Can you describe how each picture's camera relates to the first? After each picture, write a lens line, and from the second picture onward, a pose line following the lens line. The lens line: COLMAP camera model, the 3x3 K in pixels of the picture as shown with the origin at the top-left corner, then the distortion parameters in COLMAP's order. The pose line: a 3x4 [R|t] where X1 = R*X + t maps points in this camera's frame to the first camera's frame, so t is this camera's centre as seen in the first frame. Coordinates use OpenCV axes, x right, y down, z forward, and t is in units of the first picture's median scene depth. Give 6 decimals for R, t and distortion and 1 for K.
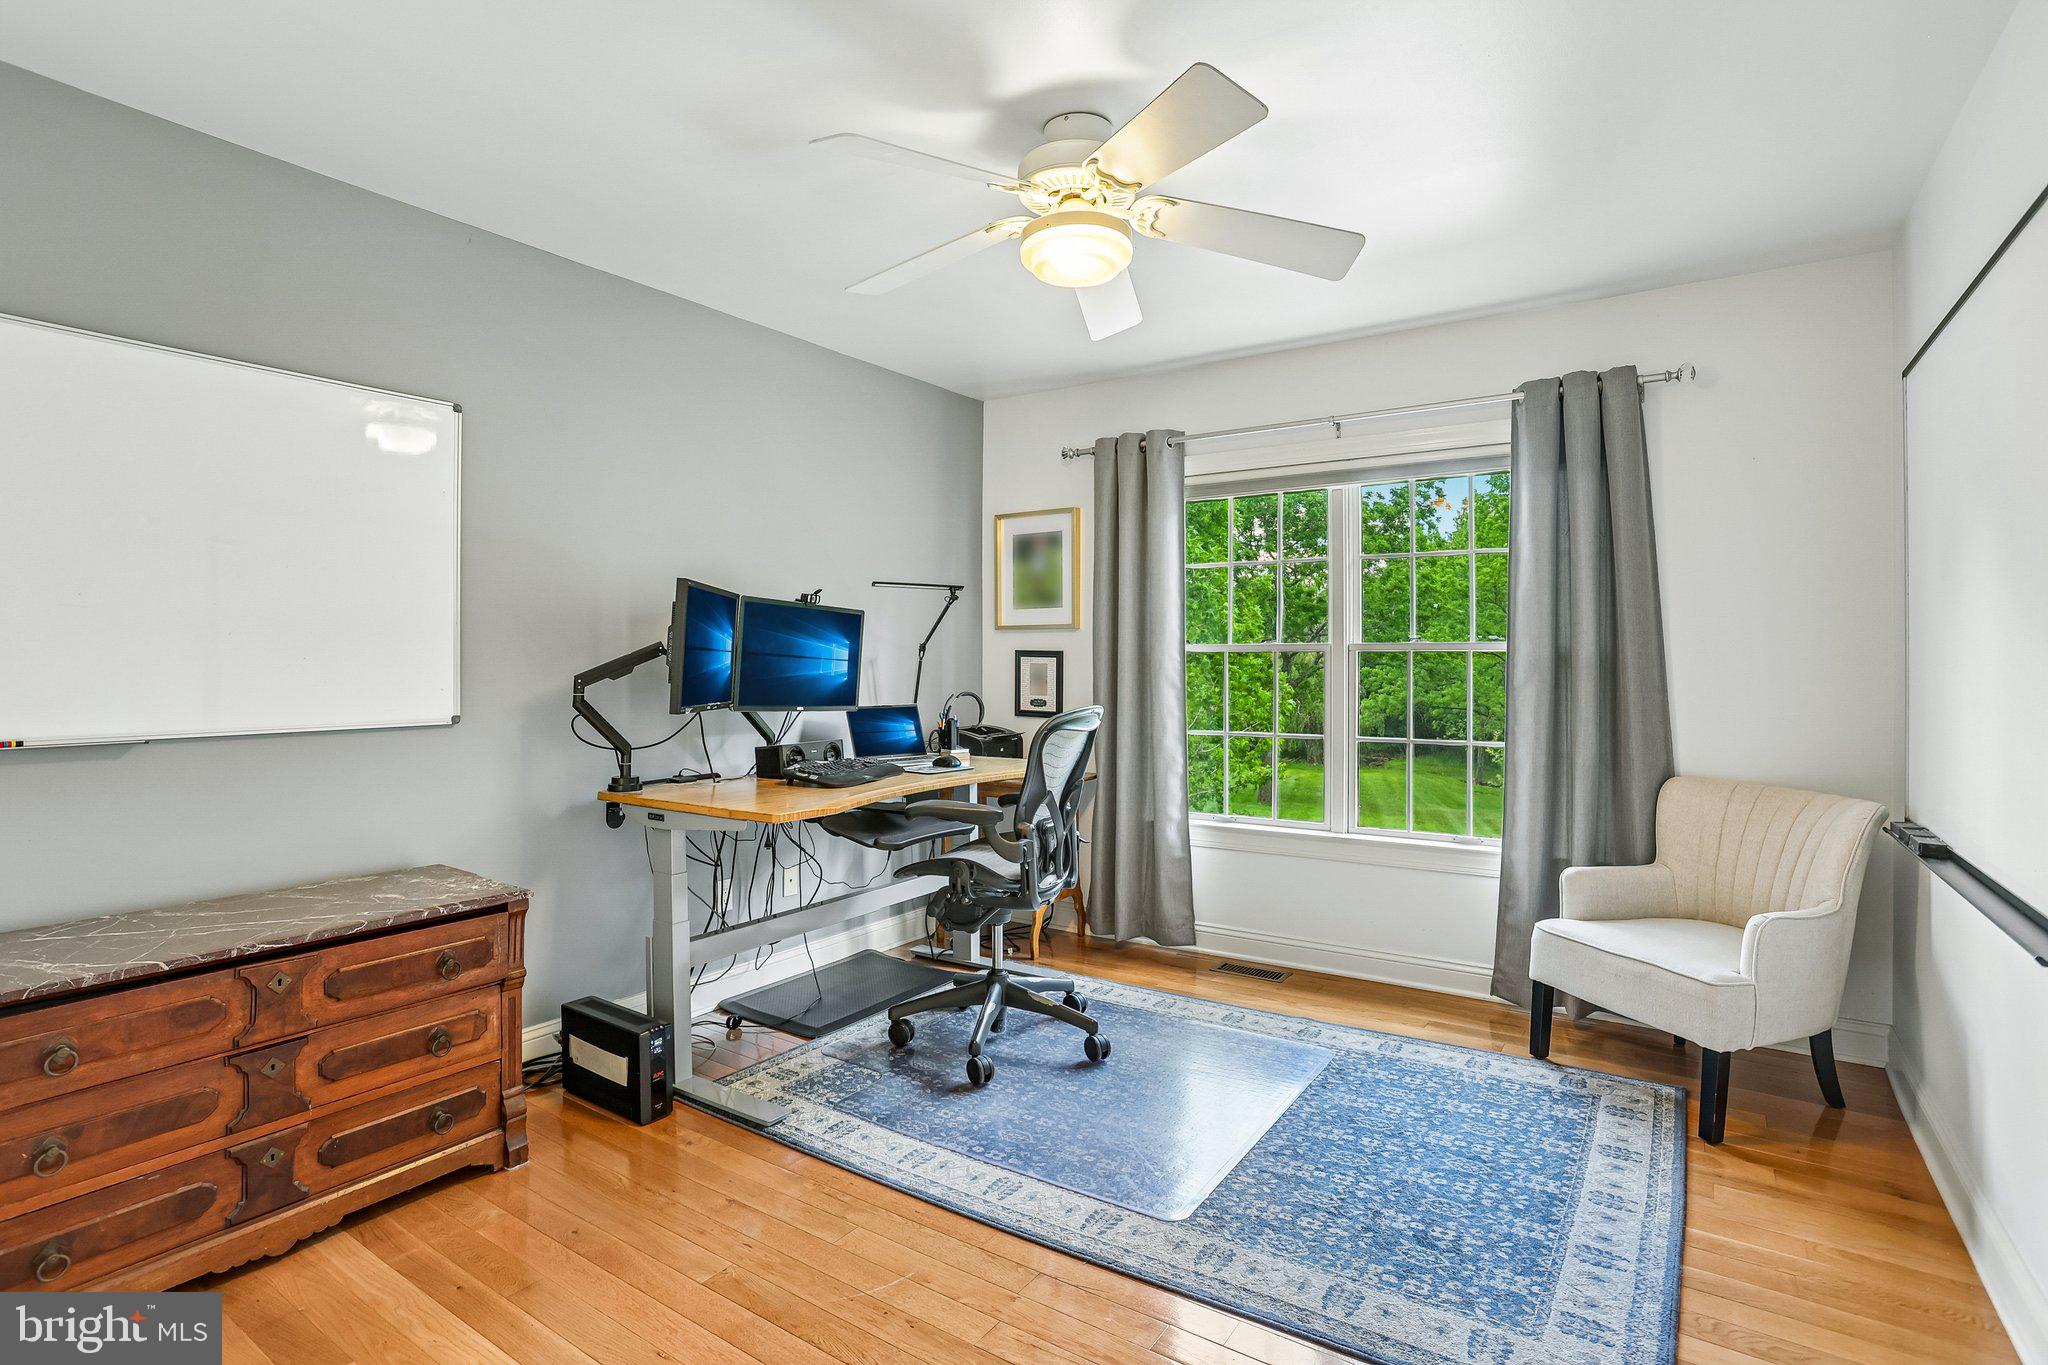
lens RADIAL K [[1003.3, 0, 1015.7], [0, 1003.3, 670.4], [0, 0, 1]] dist [-0.040655, 0.002444]
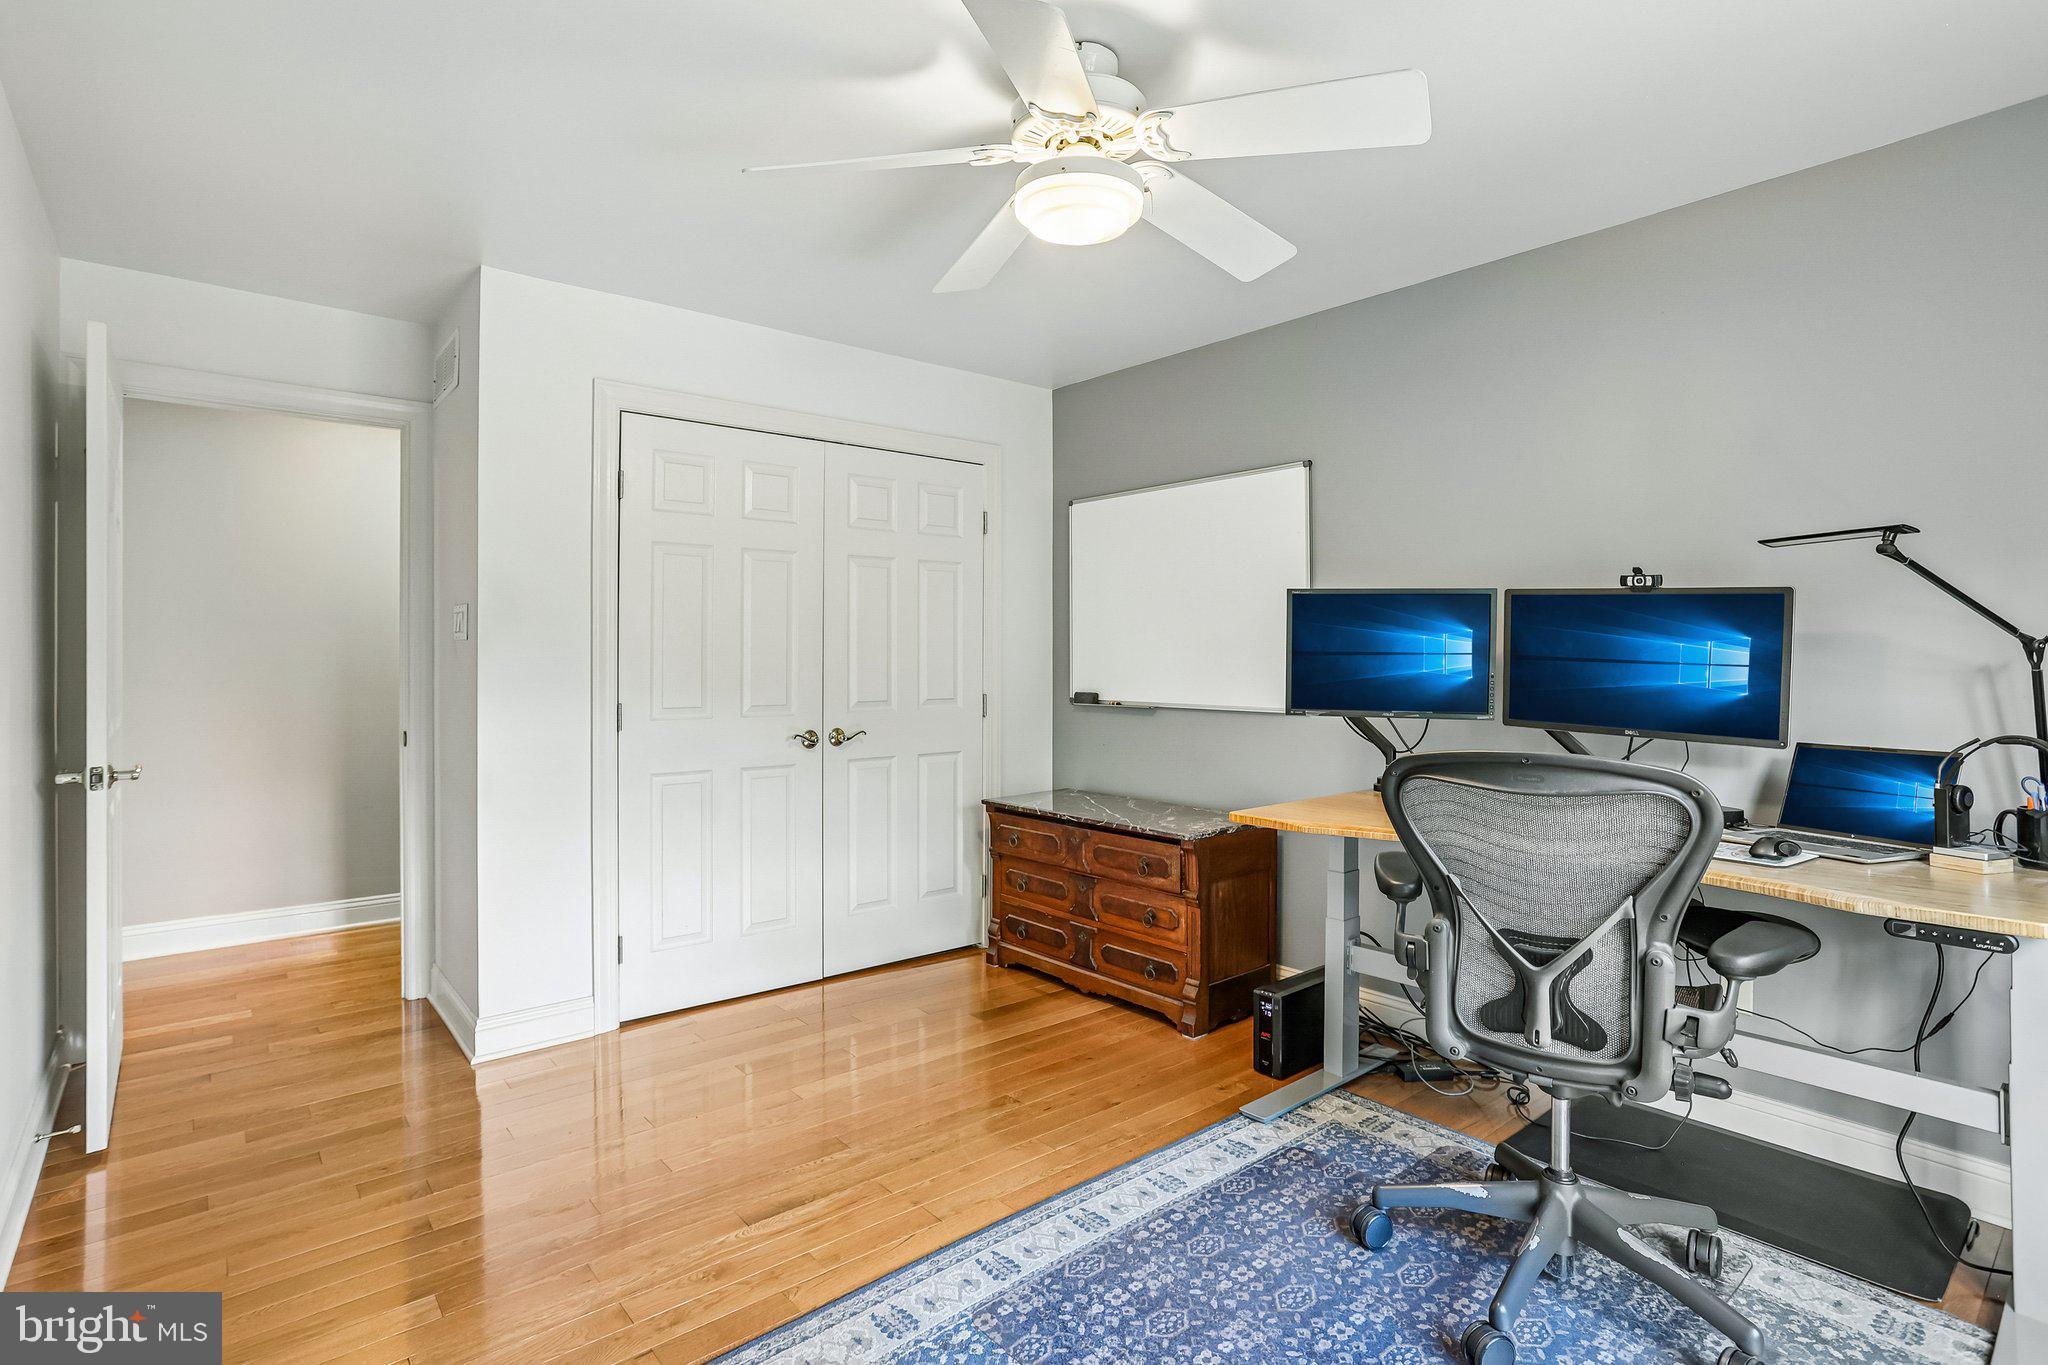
lens RADIAL K [[1003.3, 0, 1017.6], [0, 1003.3, 663.9], [0, 0, 1]] dist [-0.040655, 0.002444]
pose [[-0.259207, 0.005241, -0.965808, 0.734743], [-0.009711, 0.999921, 0.008032, -0.016102], [0.965773, 0.011461, -0.259136, 0.937648]]
